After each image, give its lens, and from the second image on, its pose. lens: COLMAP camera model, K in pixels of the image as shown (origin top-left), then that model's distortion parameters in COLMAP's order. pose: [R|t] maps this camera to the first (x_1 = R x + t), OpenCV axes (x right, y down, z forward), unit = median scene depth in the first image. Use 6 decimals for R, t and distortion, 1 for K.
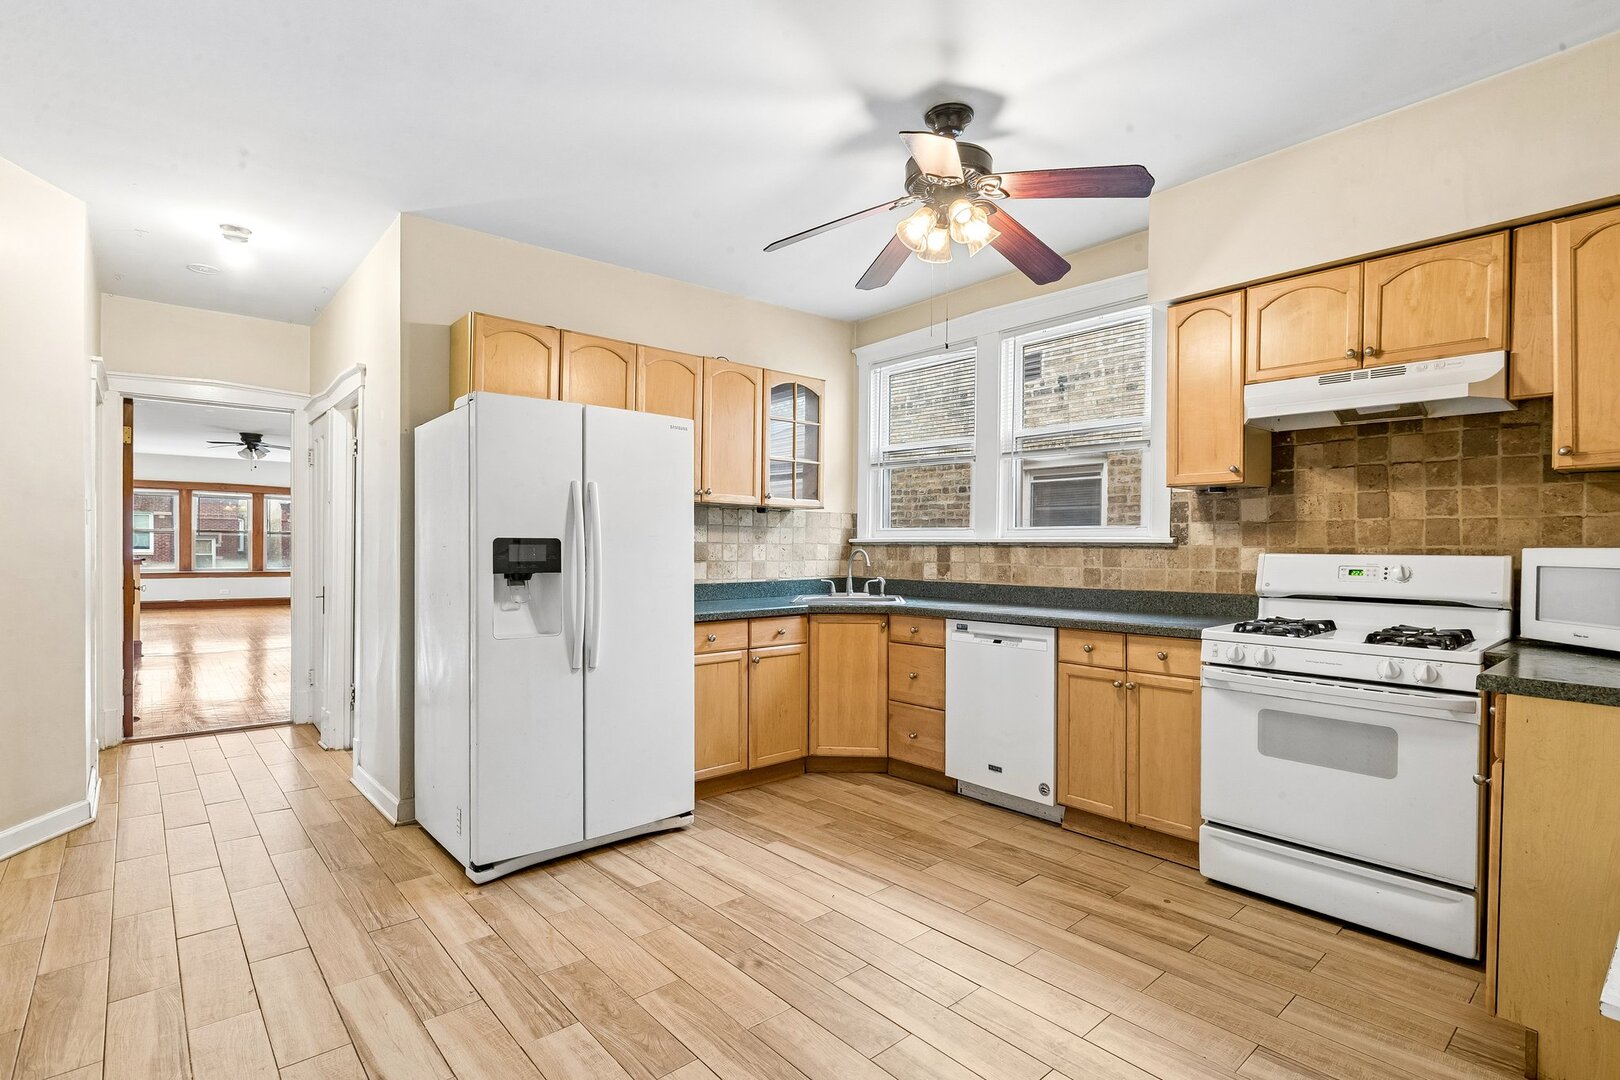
lens RADIAL K [[747.9, 0, 805.6], [0, 747.9, 537.9], [0, 0, 1]] dist [0.005053, -0.000422]
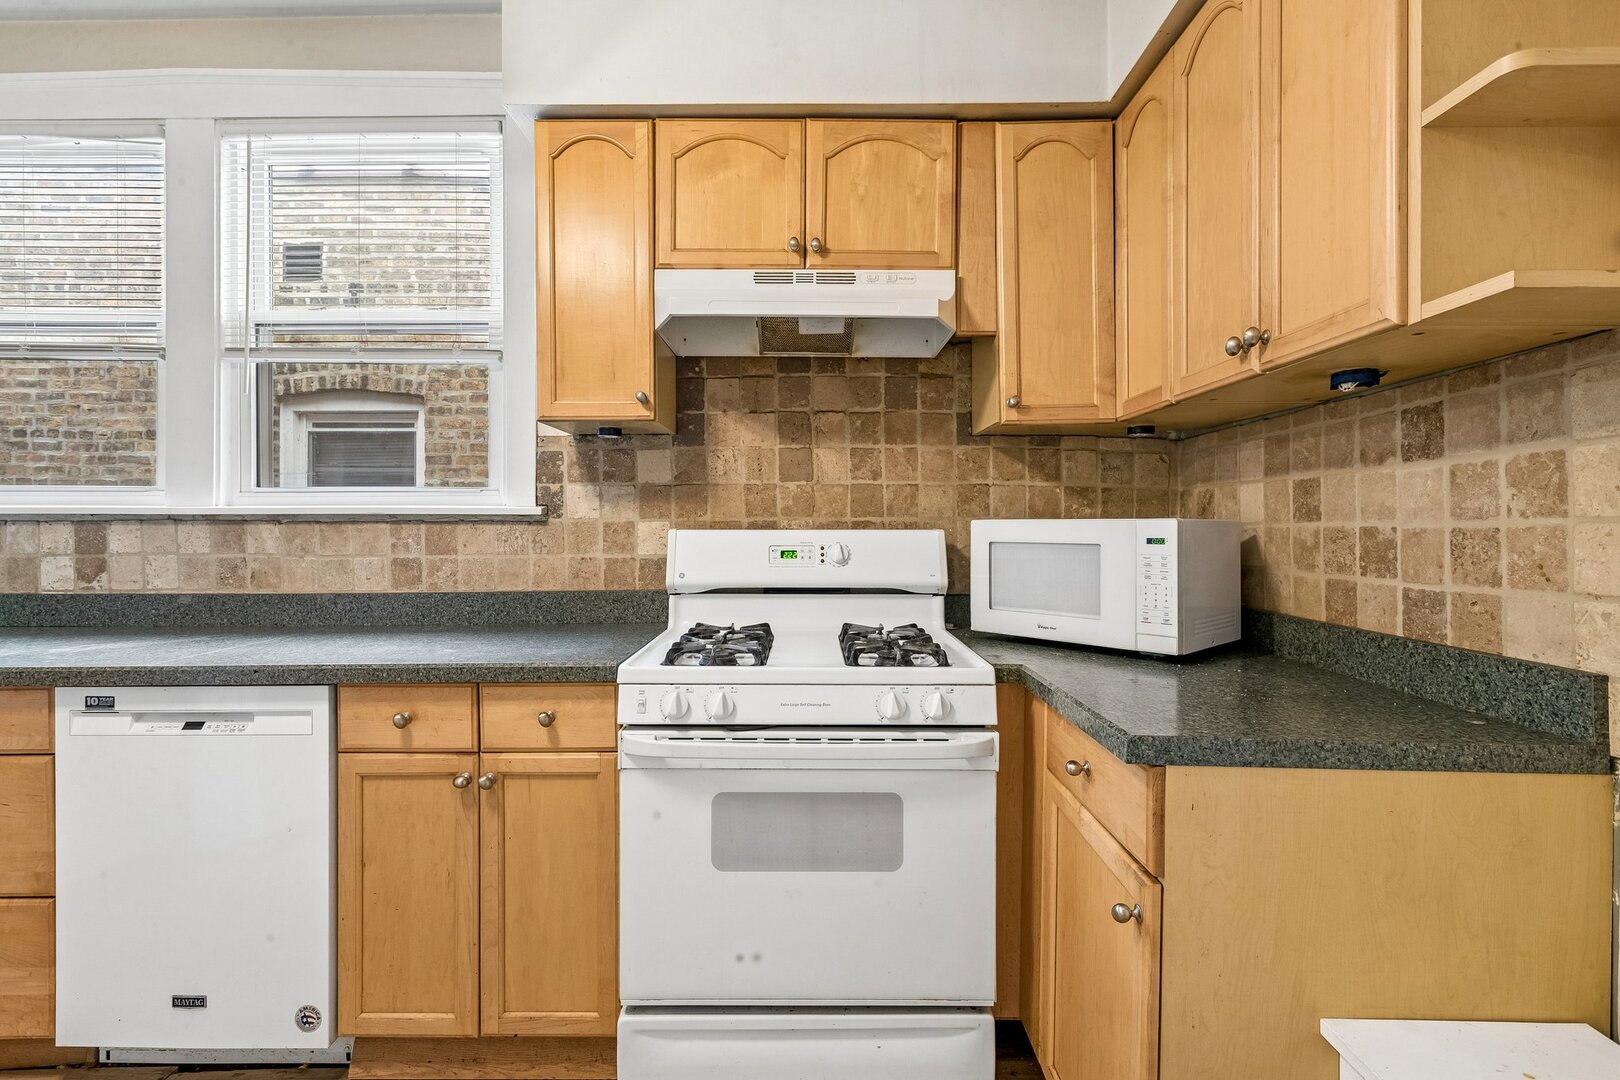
lens RADIAL K [[747.9, 0, 805.6], [0, 747.9, 537.9], [0, 0, 1]] dist [0.005053, -0.000422]
pose [[0.652034, -0.019105, 0.757949, 0.176502], [-0.003353, 0.999600, 0.028080, 0.008774], [-0.758182, -0.020851, 0.651709, 0.472691]]
